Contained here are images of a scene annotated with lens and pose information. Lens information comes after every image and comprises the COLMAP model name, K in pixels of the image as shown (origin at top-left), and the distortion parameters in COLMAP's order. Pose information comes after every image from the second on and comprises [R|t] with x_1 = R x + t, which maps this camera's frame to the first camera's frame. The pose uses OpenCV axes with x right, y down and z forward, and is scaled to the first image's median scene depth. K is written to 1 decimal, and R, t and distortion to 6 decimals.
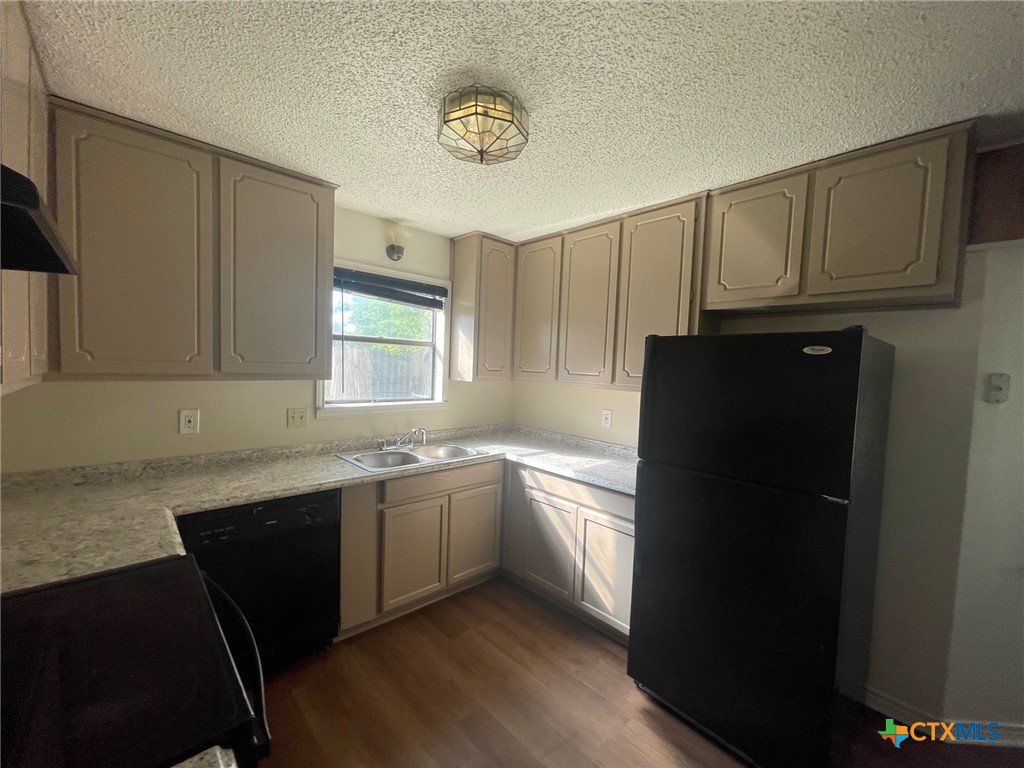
lens RADIAL K [[413.6, 0, 511.2], [0, 413.6, 386.5], [0, 0, 1]] dist [-0.001922, -0.000469]
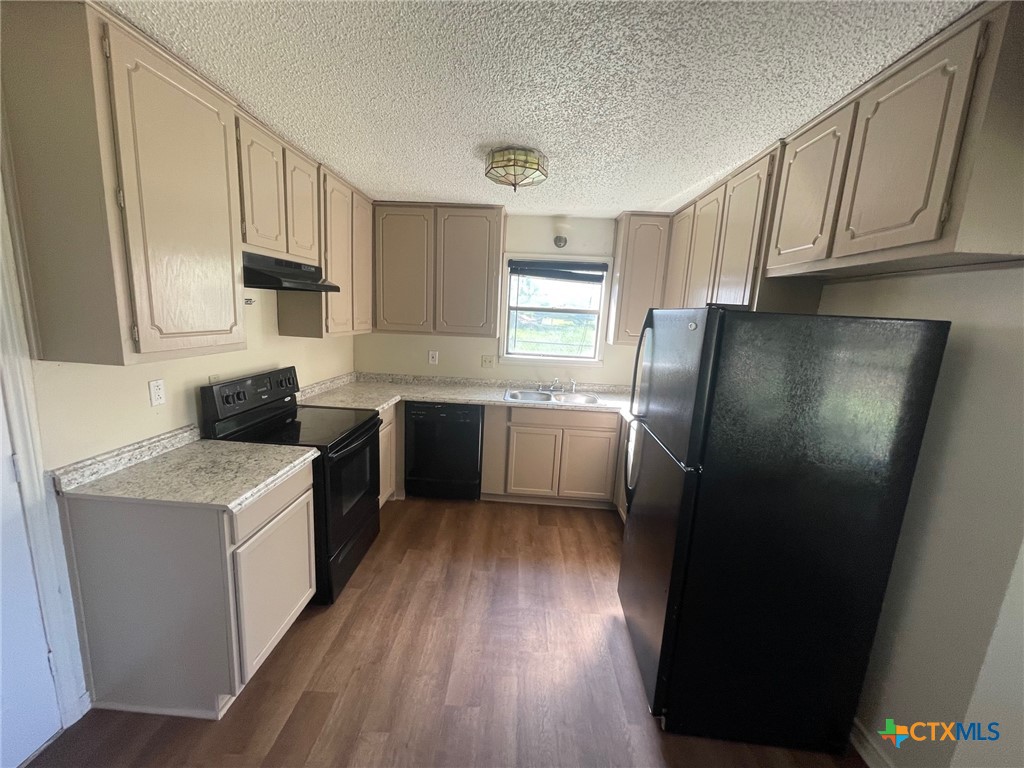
lens RADIAL K [[413.6, 0, 510.5], [0, 413.6, 384.3], [0, 0, 1]] dist [-0.001922, -0.000469]
pose [[0.702512, 0.121294, -0.701259, 0.686043], [-0.058963, 0.991901, 0.112497, -0.019527], [0.709225, -0.037682, 0.703974, -0.045322]]
